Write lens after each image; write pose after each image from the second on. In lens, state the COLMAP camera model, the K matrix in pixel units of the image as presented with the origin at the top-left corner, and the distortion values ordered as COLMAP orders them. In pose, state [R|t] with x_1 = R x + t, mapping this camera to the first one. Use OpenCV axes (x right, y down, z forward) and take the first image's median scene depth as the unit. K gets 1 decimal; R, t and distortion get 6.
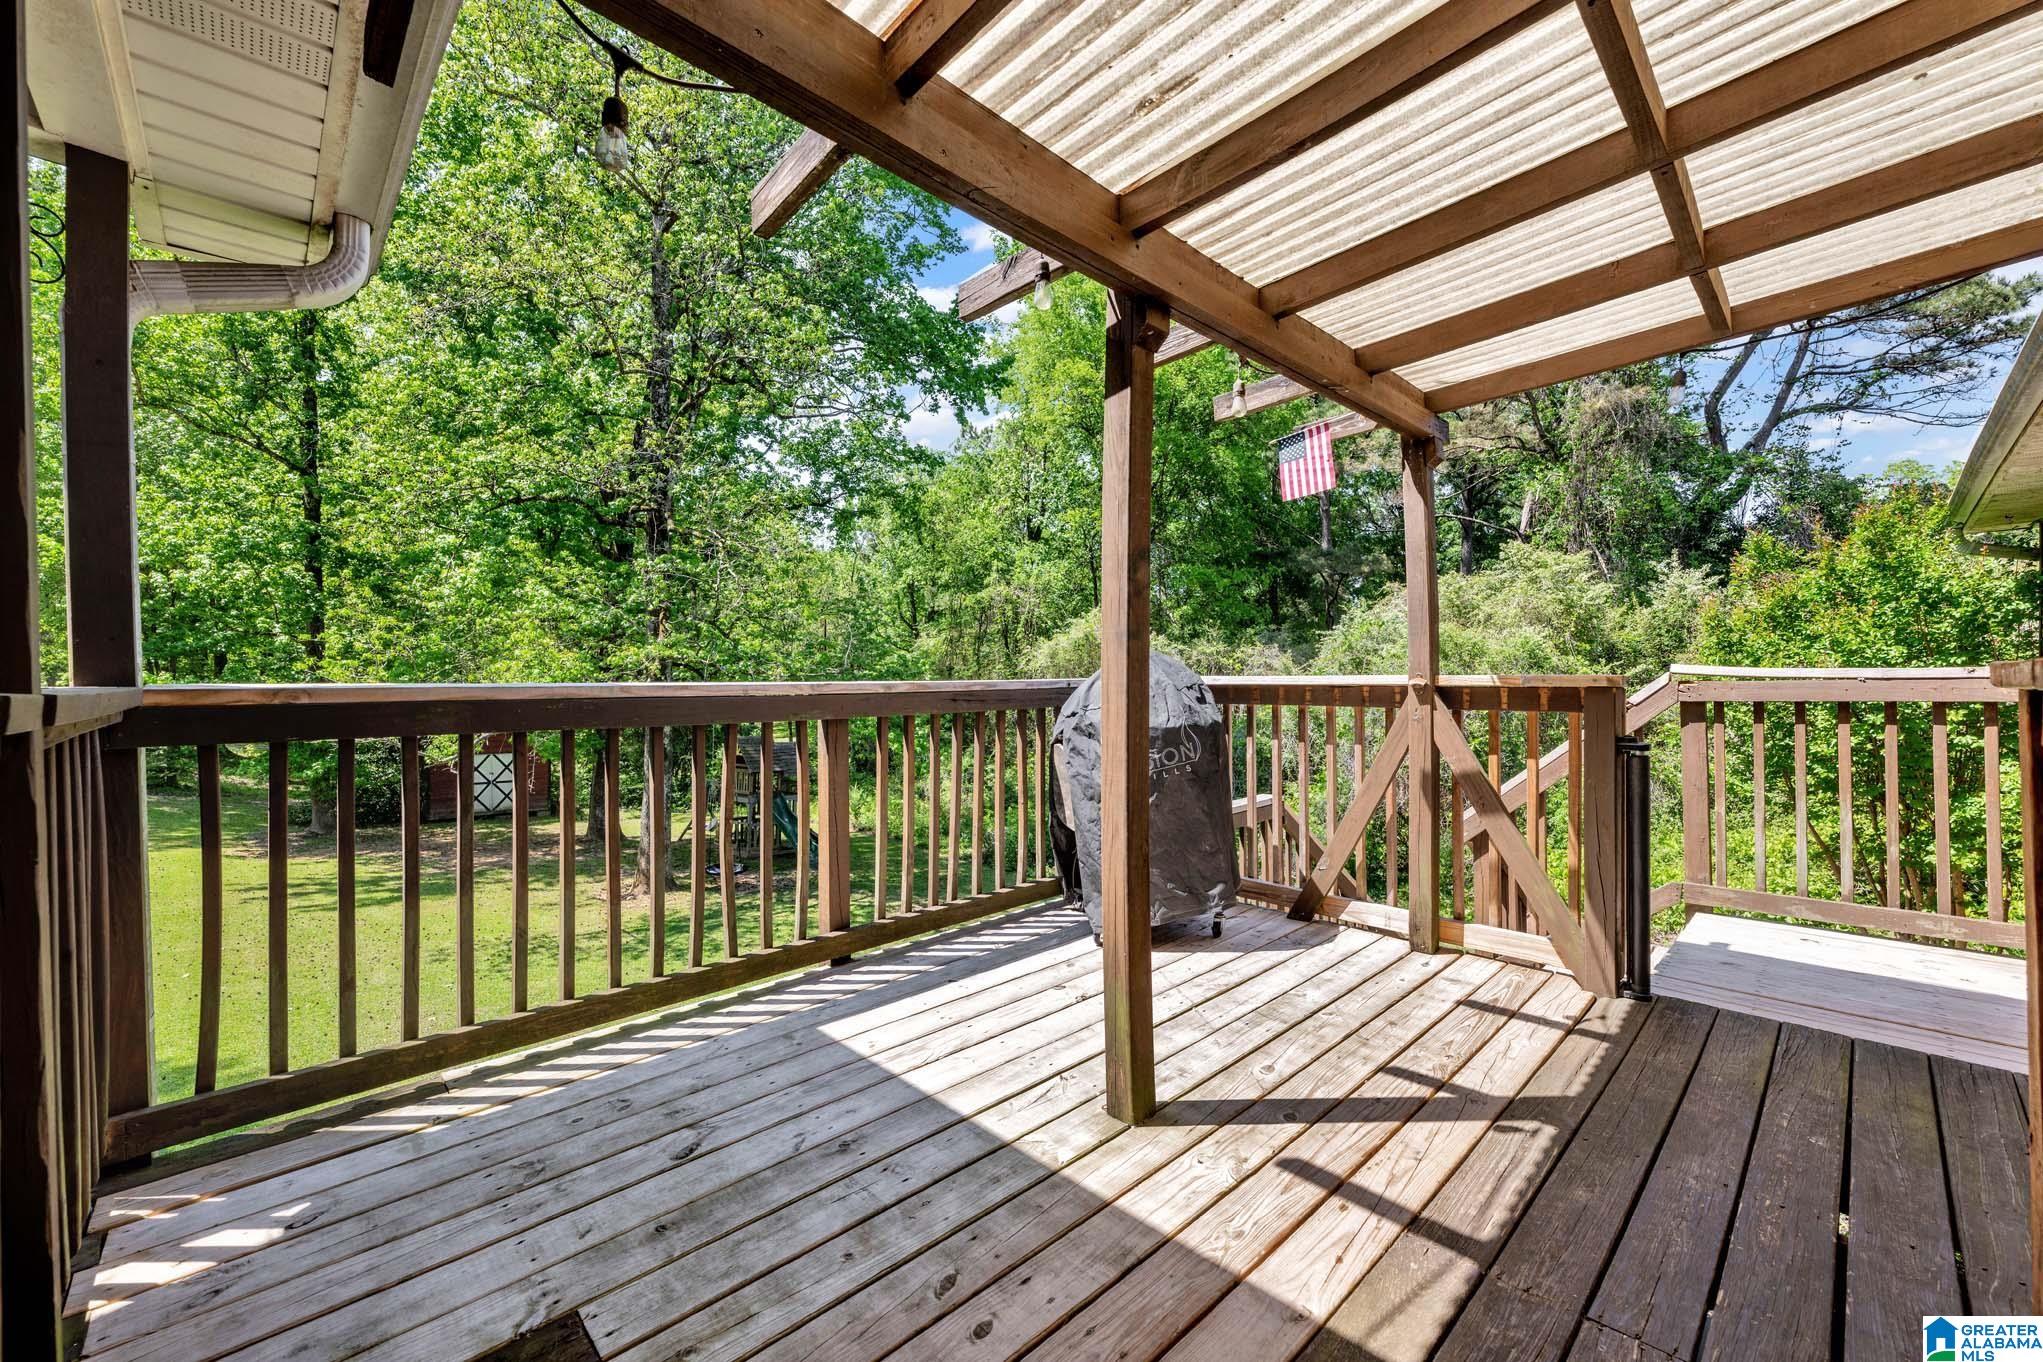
lens RADIAL K [[809.1, 0, 1018.0], [0, 809.1, 685.1], [0, 0, 1]] dist [0.001721, -0.000161]
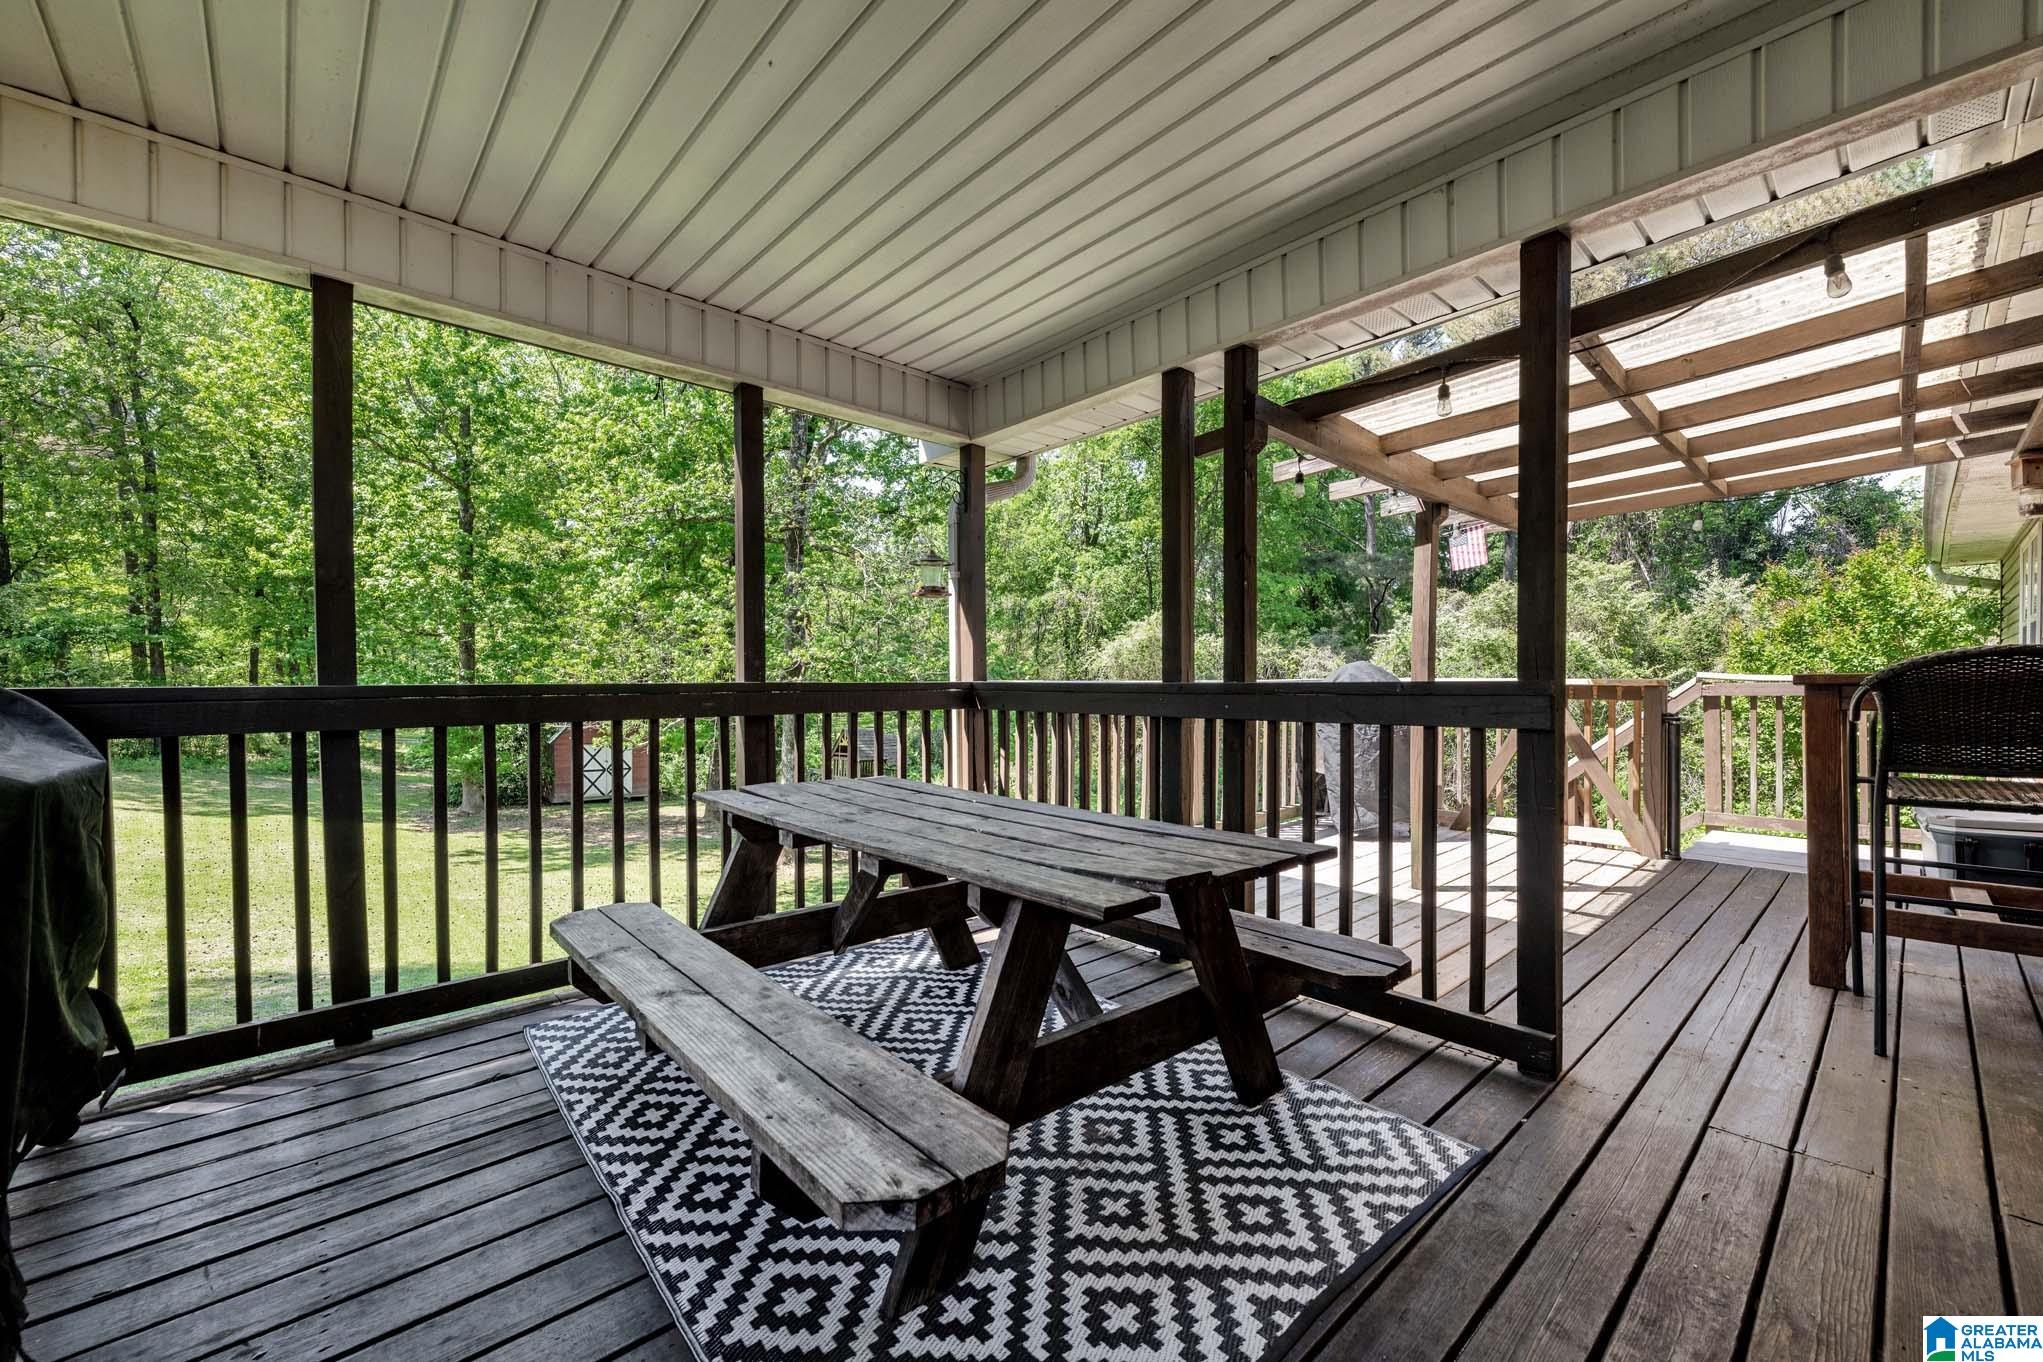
lens RADIAL K [[809.1, 0, 1016.5], [0, 809.1, 685.6], [0, 0, 1]] dist [0.001721, -0.000161]
pose [[0.999464, 0.005779, -0.032226, -0.073075], [-0.005684, 0.999979, 0.003031, 0.000503], [0.032243, -0.002846, 0.999476, -0.096864]]
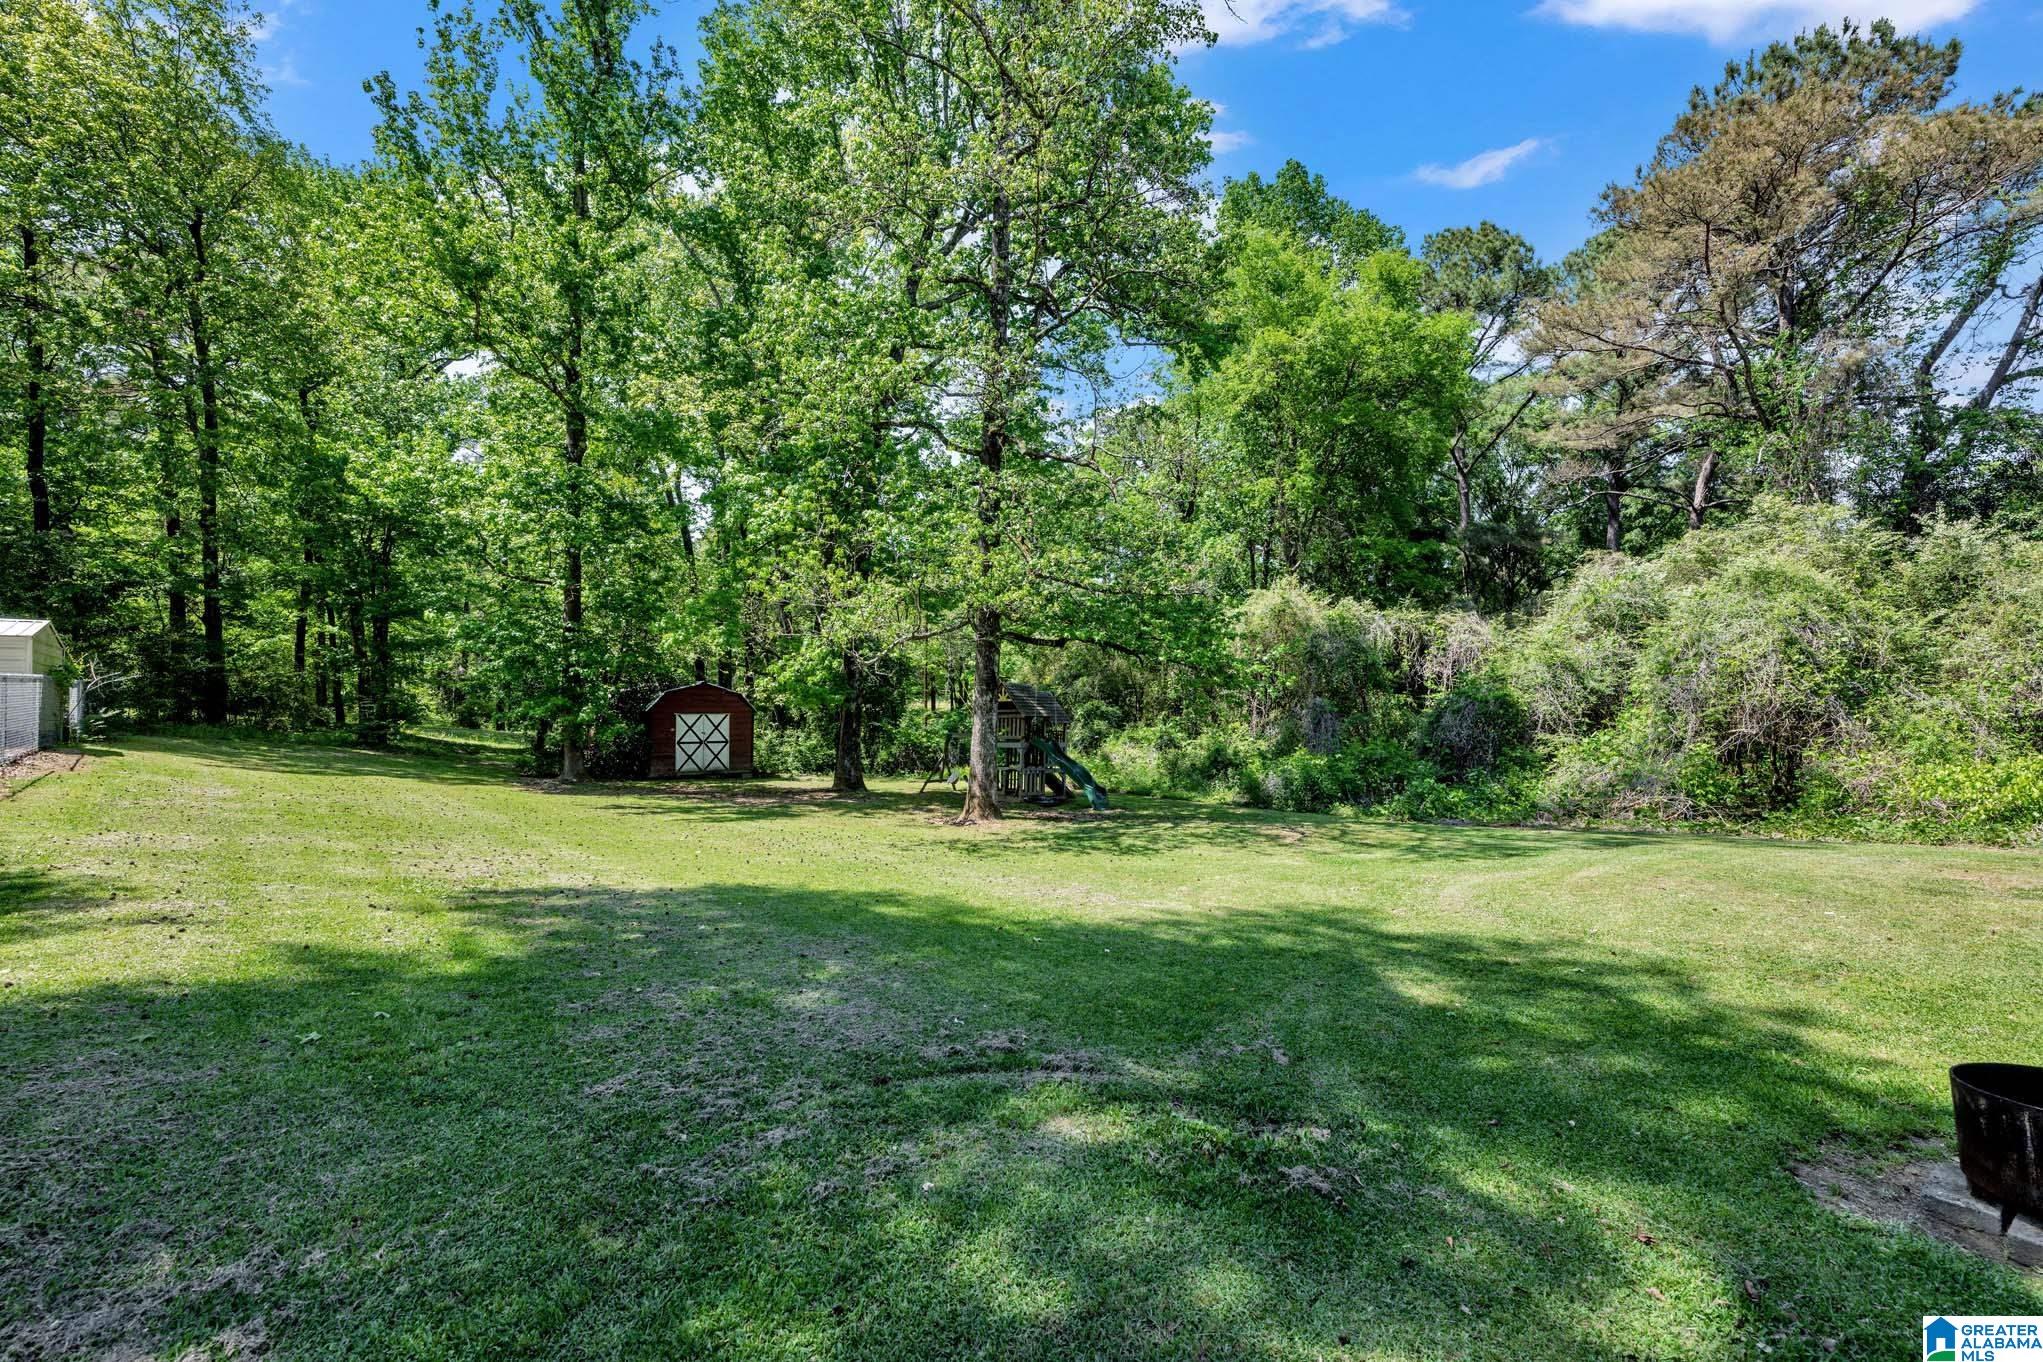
lens RADIAL K [[809.1, 0, 1021.9], [0, 809.1, 686.4], [0, 0, 1]] dist [0.001721, -0.000161]
pose [[0.999900, 0.005134, -0.013212, -0.298361], [-0.005361, 0.999837, -0.017225, 0.082276], [0.013121, 0.017294, 0.999764, -0.001771]]
